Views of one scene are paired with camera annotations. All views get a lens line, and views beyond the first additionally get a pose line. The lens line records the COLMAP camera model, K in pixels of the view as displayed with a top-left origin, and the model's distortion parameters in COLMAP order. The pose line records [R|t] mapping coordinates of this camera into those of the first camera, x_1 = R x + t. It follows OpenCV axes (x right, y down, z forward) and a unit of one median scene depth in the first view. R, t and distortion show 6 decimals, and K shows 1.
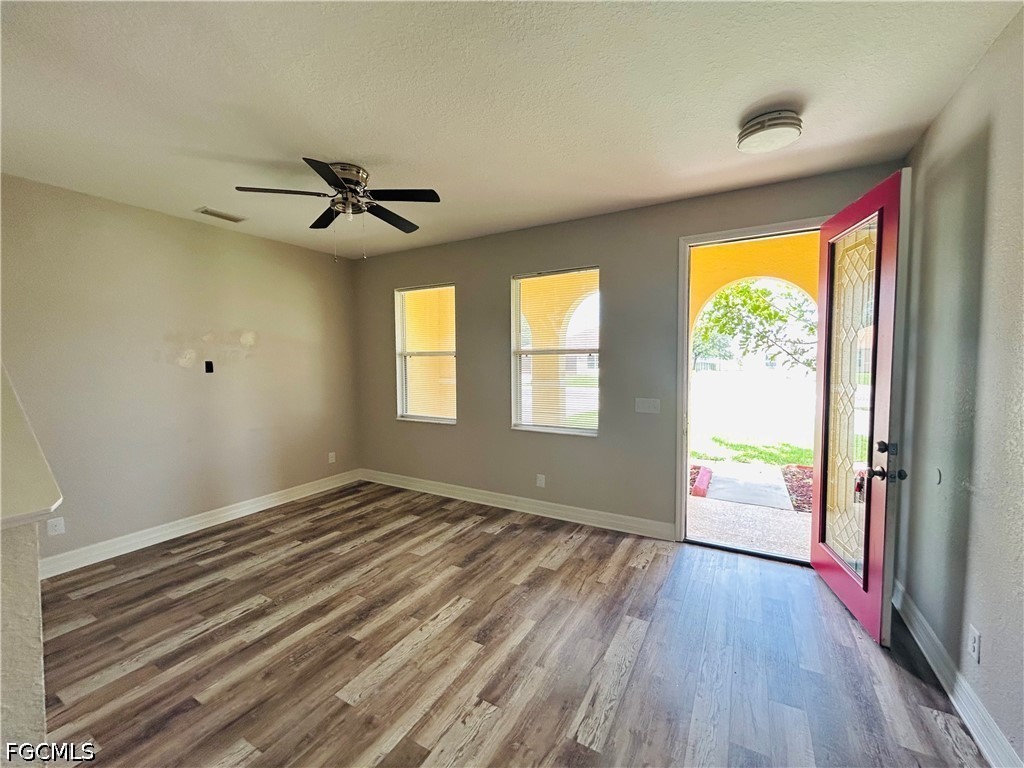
lens RADIAL K [[414.1, 0, 509.8], [0, 414.1, 383.1], [0, 0, 1]] dist [-0.002392, 0.000808]
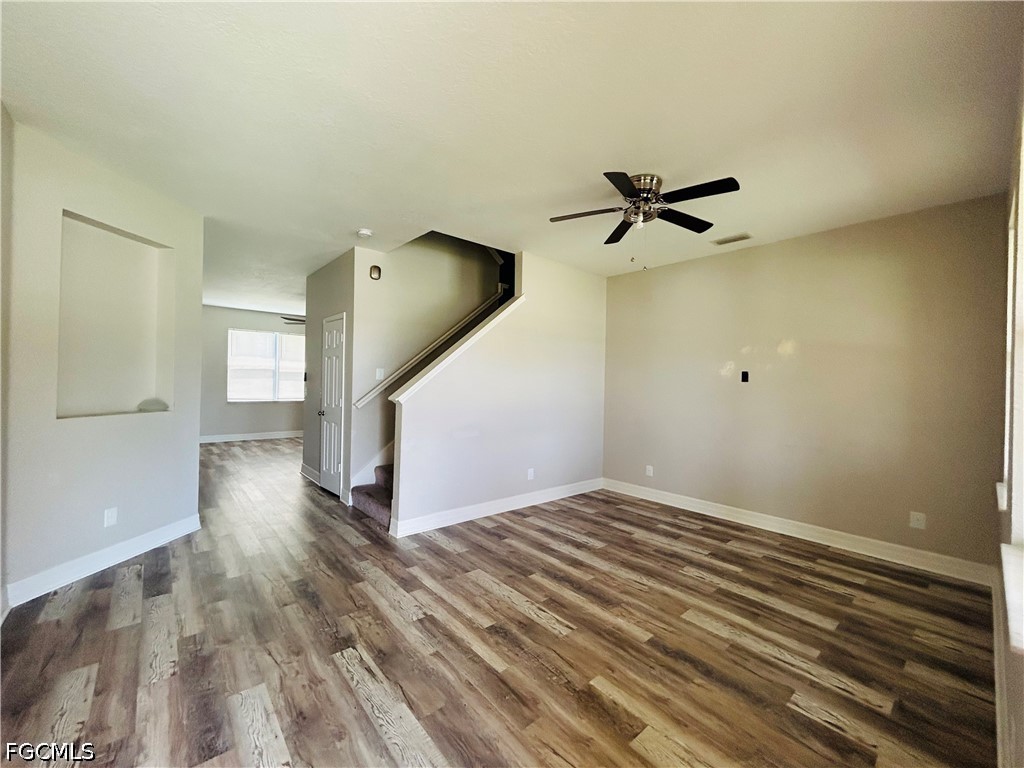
lens RADIAL K [[414.1, 0, 509.8], [0, 414.1, 383.1], [0, 0, 1]] dist [-0.002392, 0.000808]
pose [[-0.333762, 0.001280, -0.942656, 0.631820], [-0.073312, 0.996935, 0.027311, -0.008118], [0.939802, 0.078224, -0.332645, 0.959454]]
